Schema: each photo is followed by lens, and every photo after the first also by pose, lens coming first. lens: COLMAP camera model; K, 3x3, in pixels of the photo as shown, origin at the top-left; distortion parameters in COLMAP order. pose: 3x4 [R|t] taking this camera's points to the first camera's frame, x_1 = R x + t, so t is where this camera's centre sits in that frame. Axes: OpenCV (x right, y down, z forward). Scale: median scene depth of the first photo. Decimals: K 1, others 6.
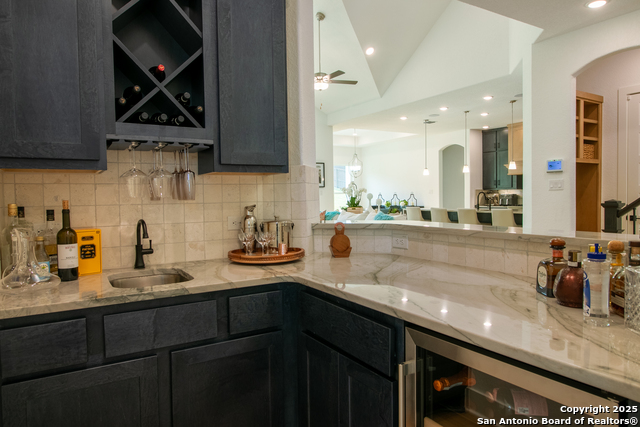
lens RADIAL K [[419.8, 0, 320.0], [0, 419.8, 213.5], [0, 0, 1]] dist [0.000042, -0.000821]
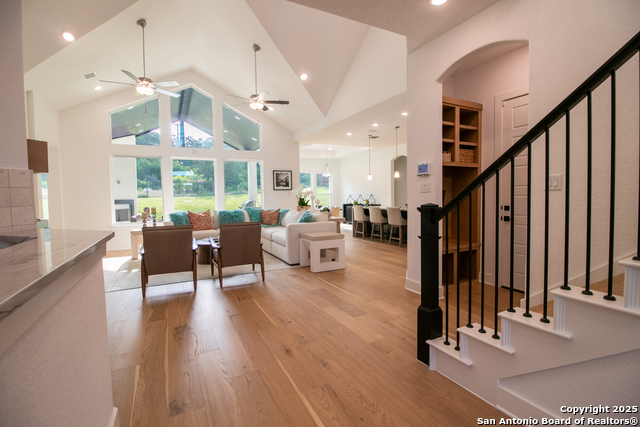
lens RADIAL K [[296.8, 0, 319.6], [0, 296.8, 210.0], [0, 0, 1]] dist [0.001053, -0.014684]
pose [[0.997028, 0.000952, -0.077030, 0.235710], [-0.000537, 0.999985, 0.005402, -0.010684], [0.077034, -0.005345, 0.997014, 0.159806]]
